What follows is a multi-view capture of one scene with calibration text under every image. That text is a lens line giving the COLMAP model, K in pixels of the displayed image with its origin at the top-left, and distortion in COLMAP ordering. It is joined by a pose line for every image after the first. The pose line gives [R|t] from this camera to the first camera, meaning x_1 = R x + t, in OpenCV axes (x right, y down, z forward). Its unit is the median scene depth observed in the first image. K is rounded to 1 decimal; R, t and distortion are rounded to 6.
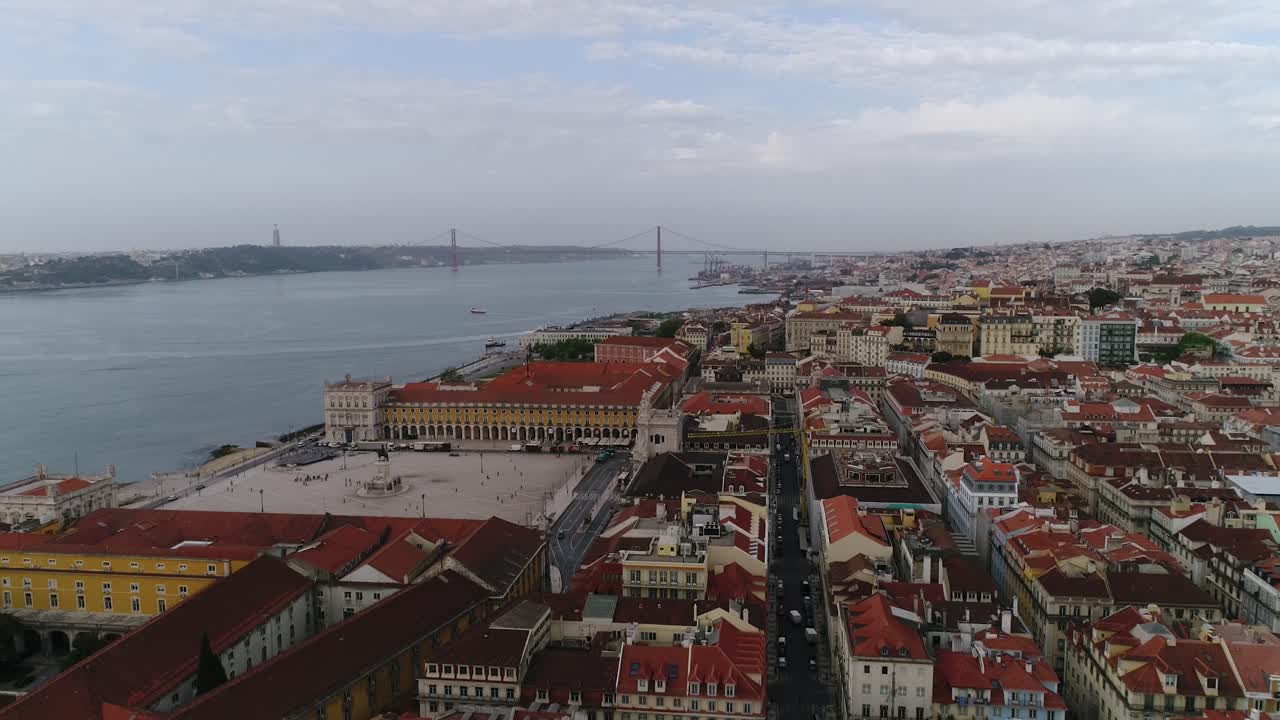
lens RADIAL K [[947.0, 0, 640.0], [0, 947.0, 360.0], [0, 0, 1]] dist [0.002090, -0.002984]
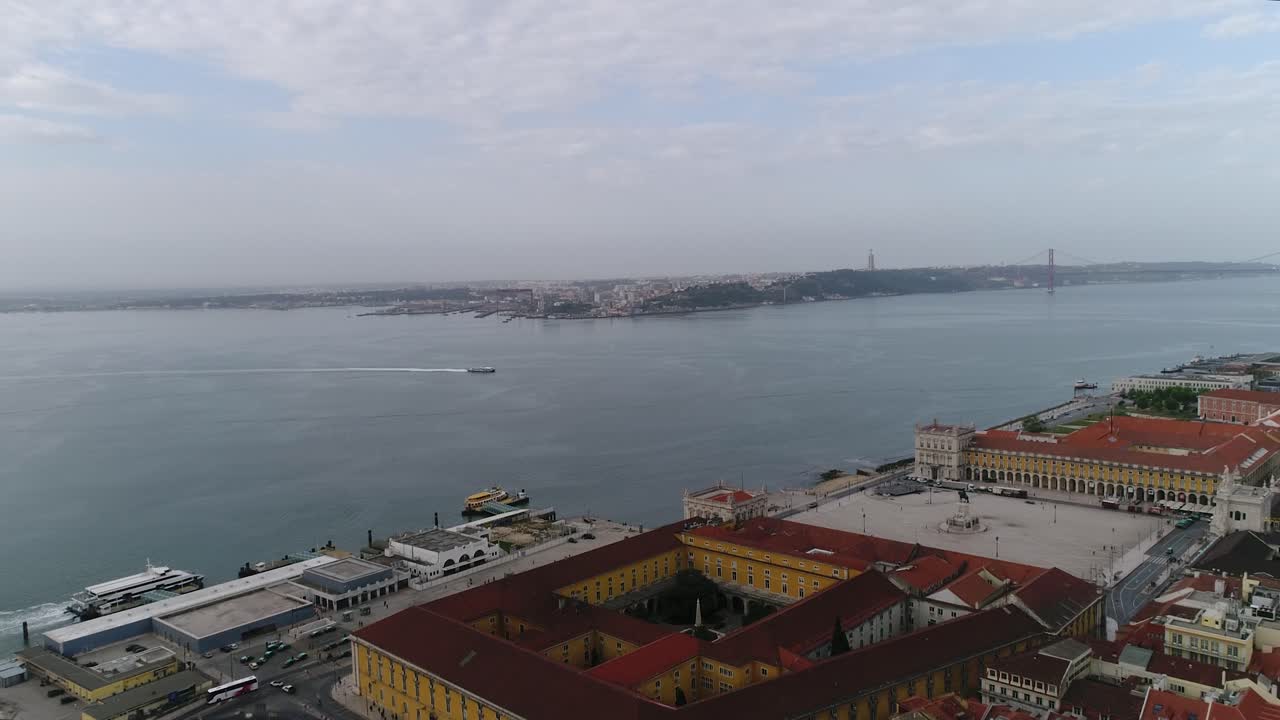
lens RADIAL K [[947.0, 0, 640.0], [0, 947.0, 360.0], [0, 0, 1]] dist [0.002090, -0.002984]
pose [[0.824580, 0.039473, -0.564366, 0.074261], [-0.050912, 0.998693, -0.004535, -0.061183], [0.563450, 0.032473, 0.825512, -0.278842]]
